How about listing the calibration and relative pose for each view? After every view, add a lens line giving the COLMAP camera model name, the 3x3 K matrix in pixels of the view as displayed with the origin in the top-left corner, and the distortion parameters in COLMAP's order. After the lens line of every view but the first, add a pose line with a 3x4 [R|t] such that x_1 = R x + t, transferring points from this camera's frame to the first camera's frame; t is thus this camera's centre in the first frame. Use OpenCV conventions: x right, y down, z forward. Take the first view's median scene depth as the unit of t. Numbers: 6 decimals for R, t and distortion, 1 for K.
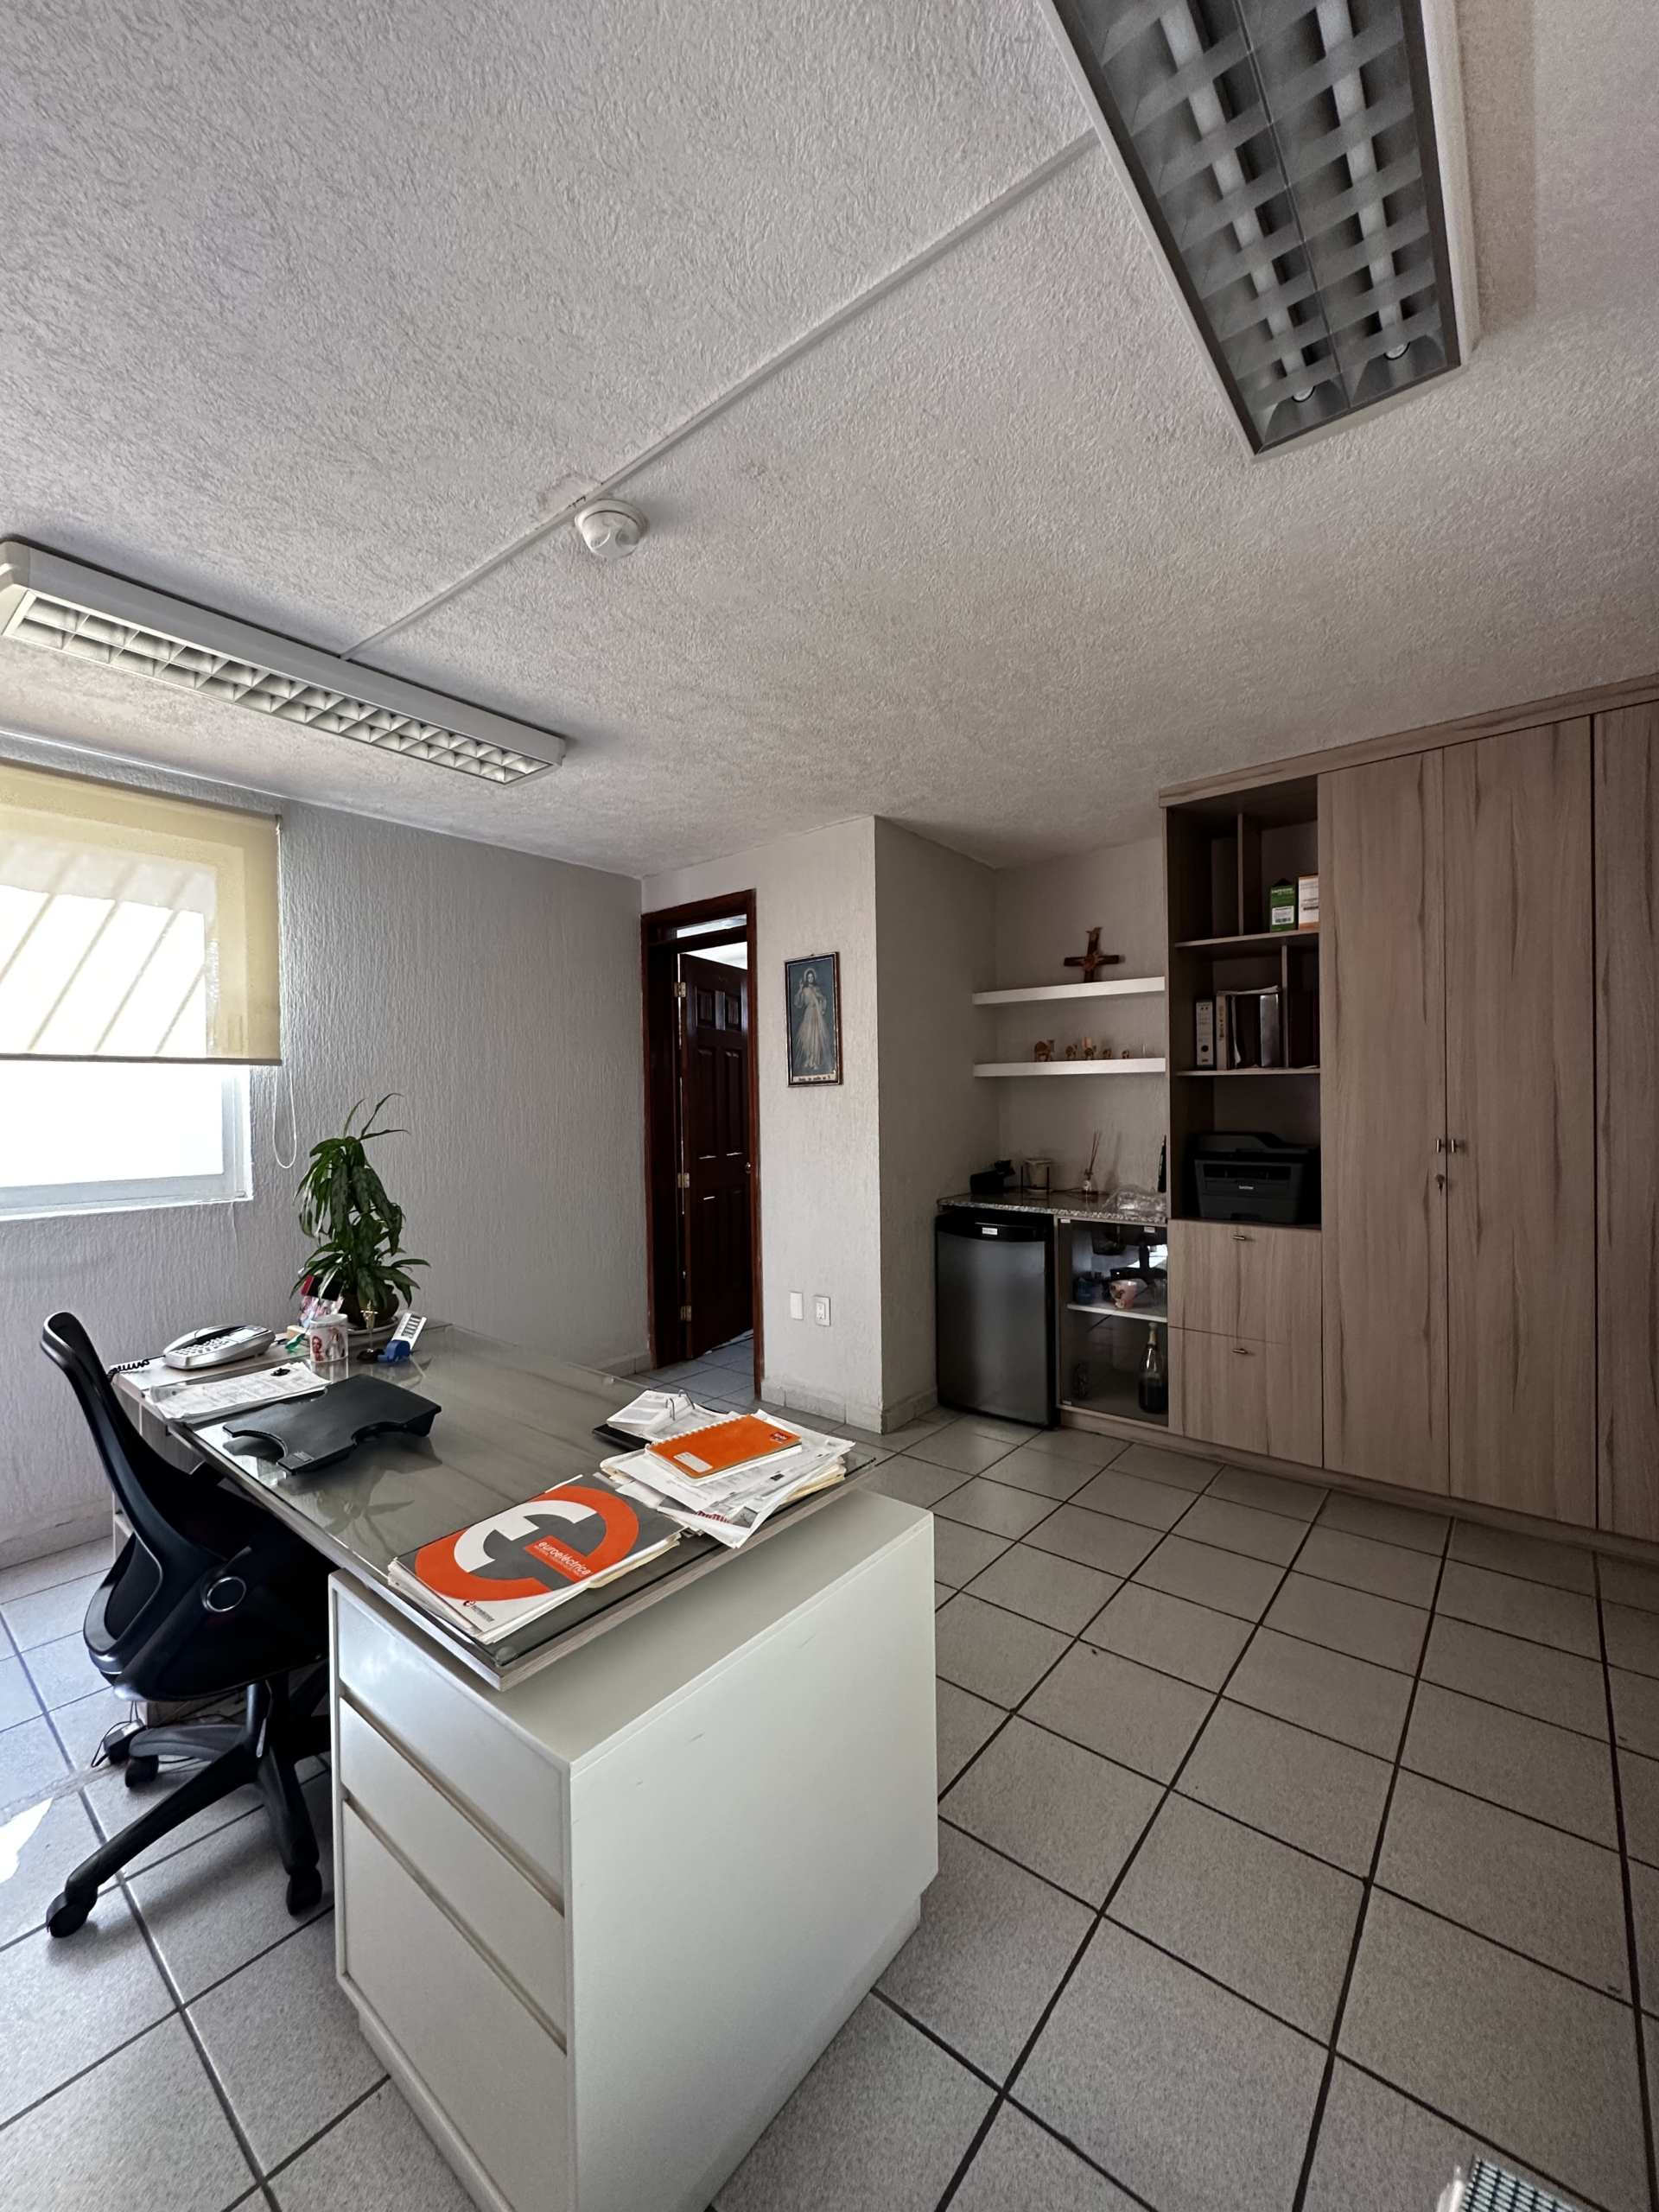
lens RADIAL K [[882.7, 0, 845.2], [0, 882.7, 1094.4], [0, 0, 1]] dist [-0.000103, 0.000133]
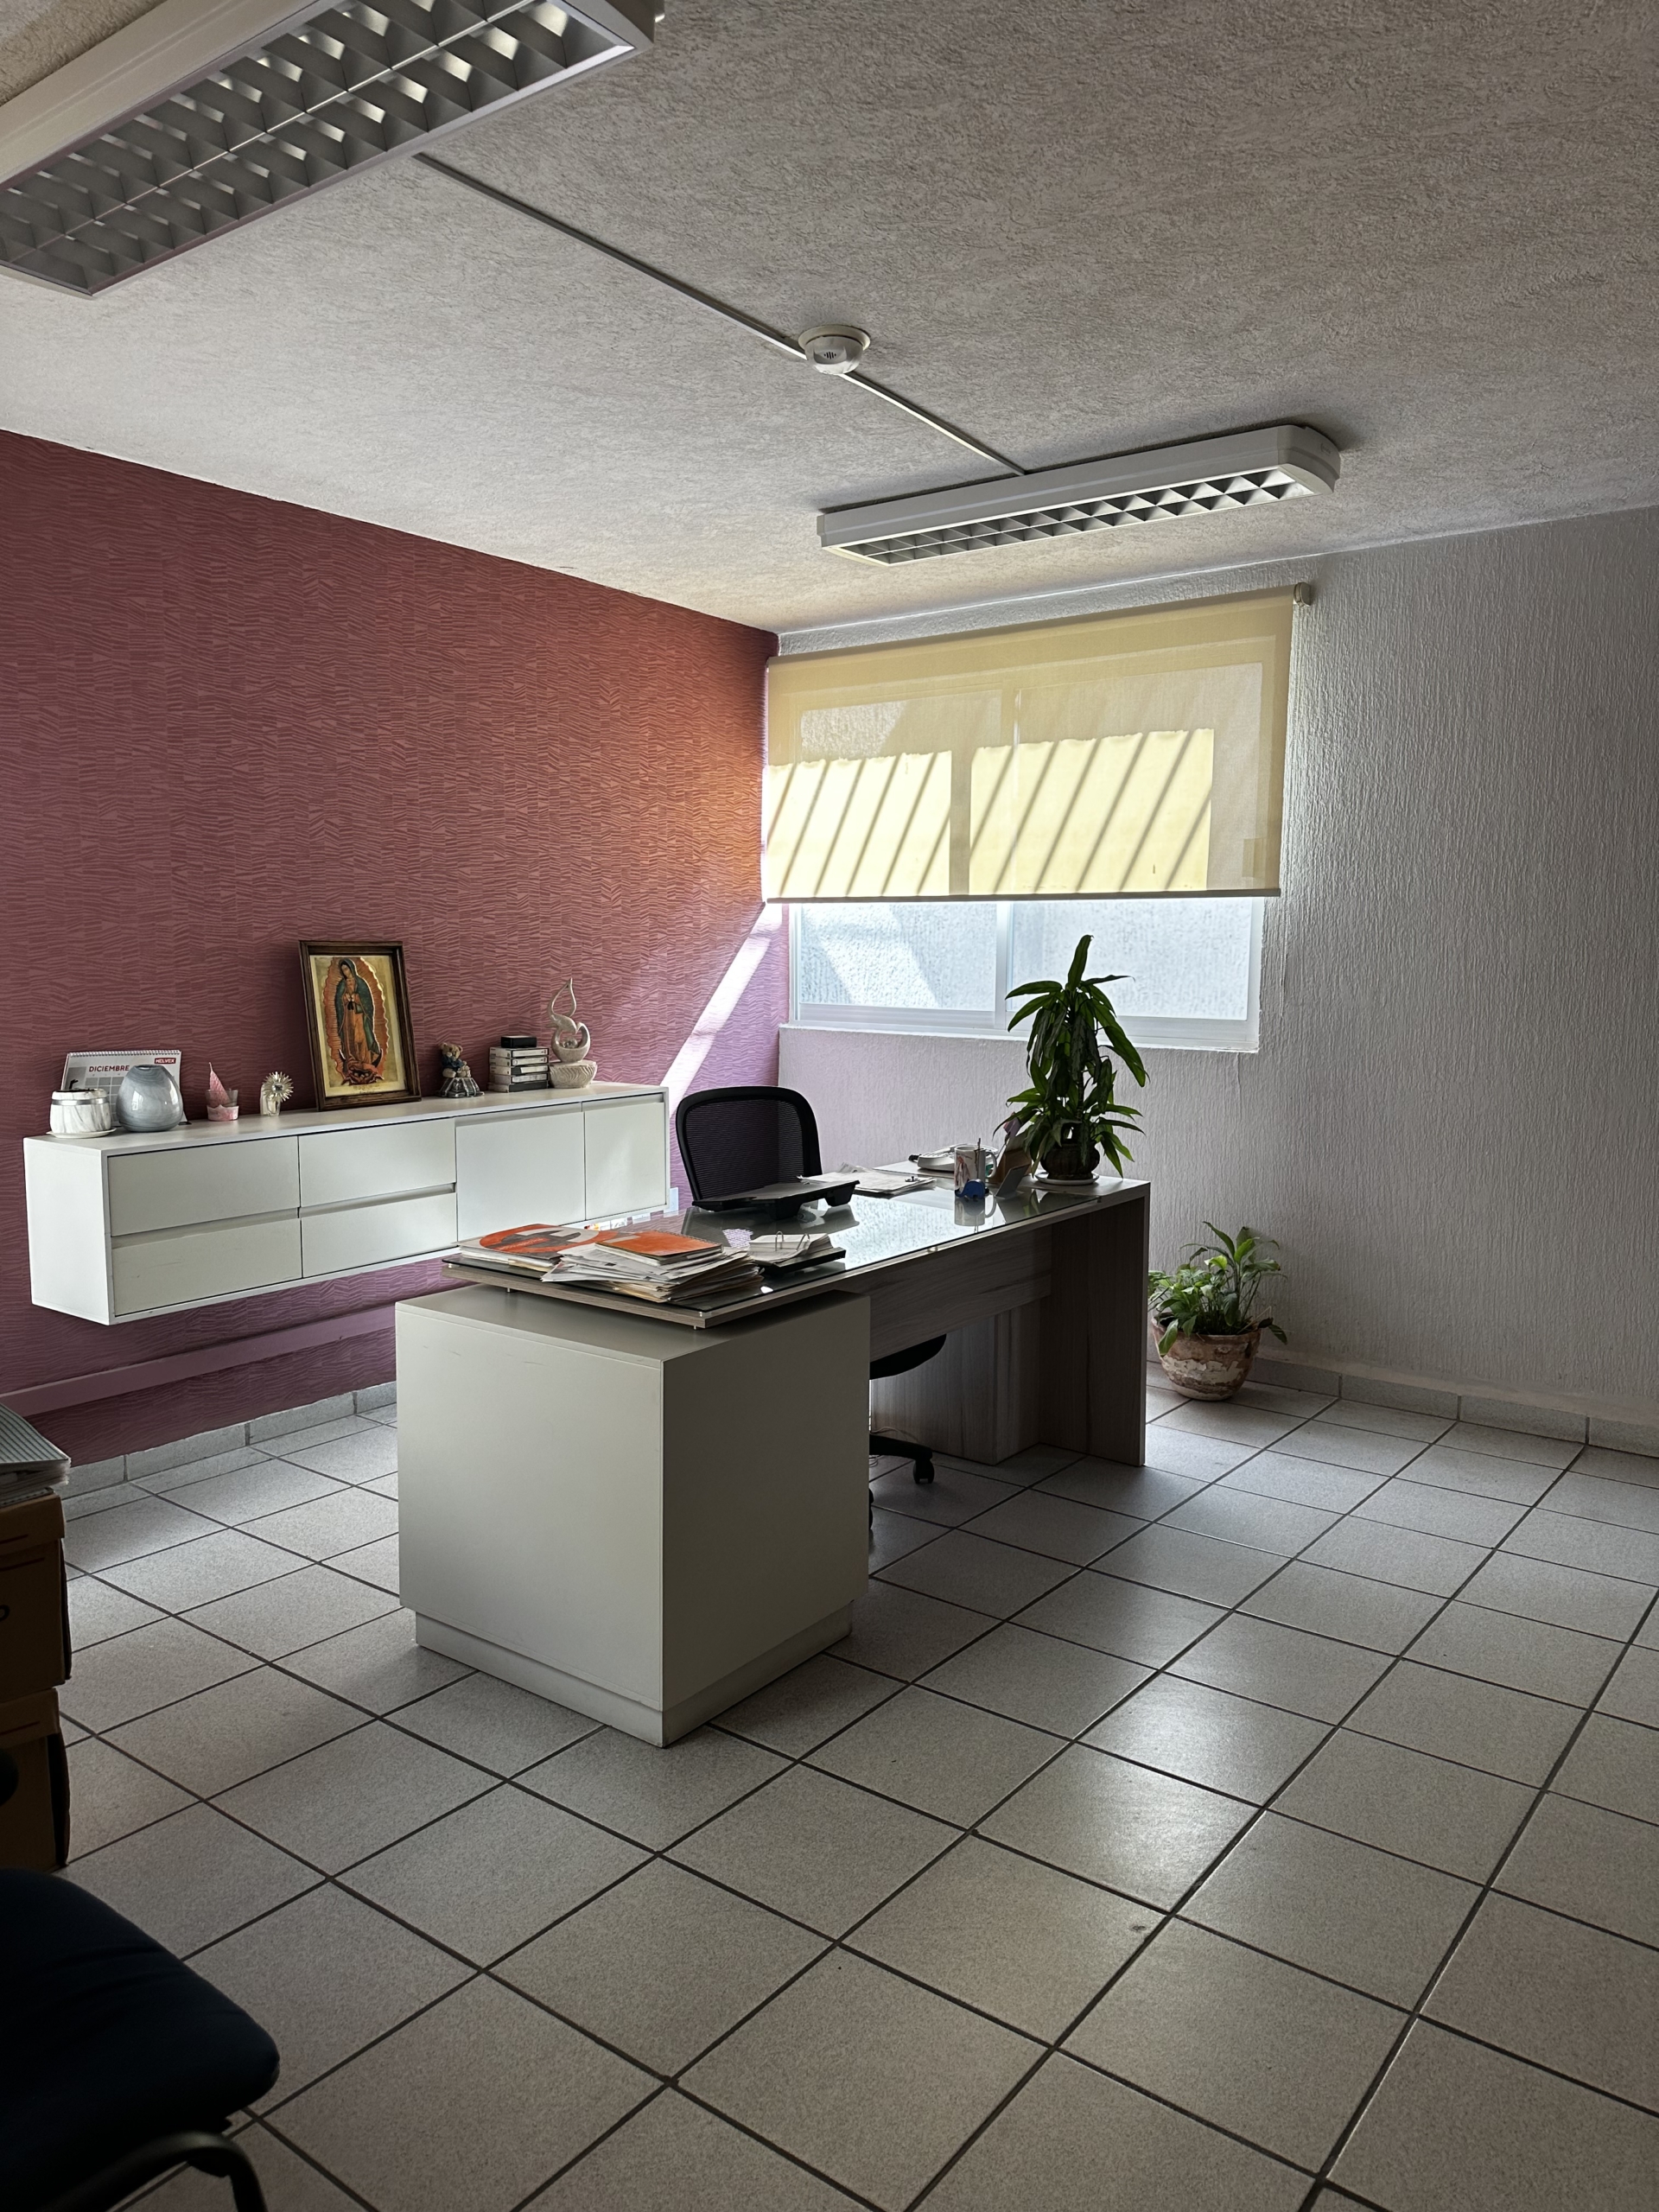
lens RADIAL K [[1563.5, 0, 832.2], [0, 1563.5, 1116.5], [0, 0, 1]] dist [0.041786, -0.042195]
pose [[0.030686, 0.133527, -0.990570, 1.491787], [-0.014598, 0.990991, 0.133132, -0.031013], [0.999422, 0.010375, 0.032359, 0.927784]]
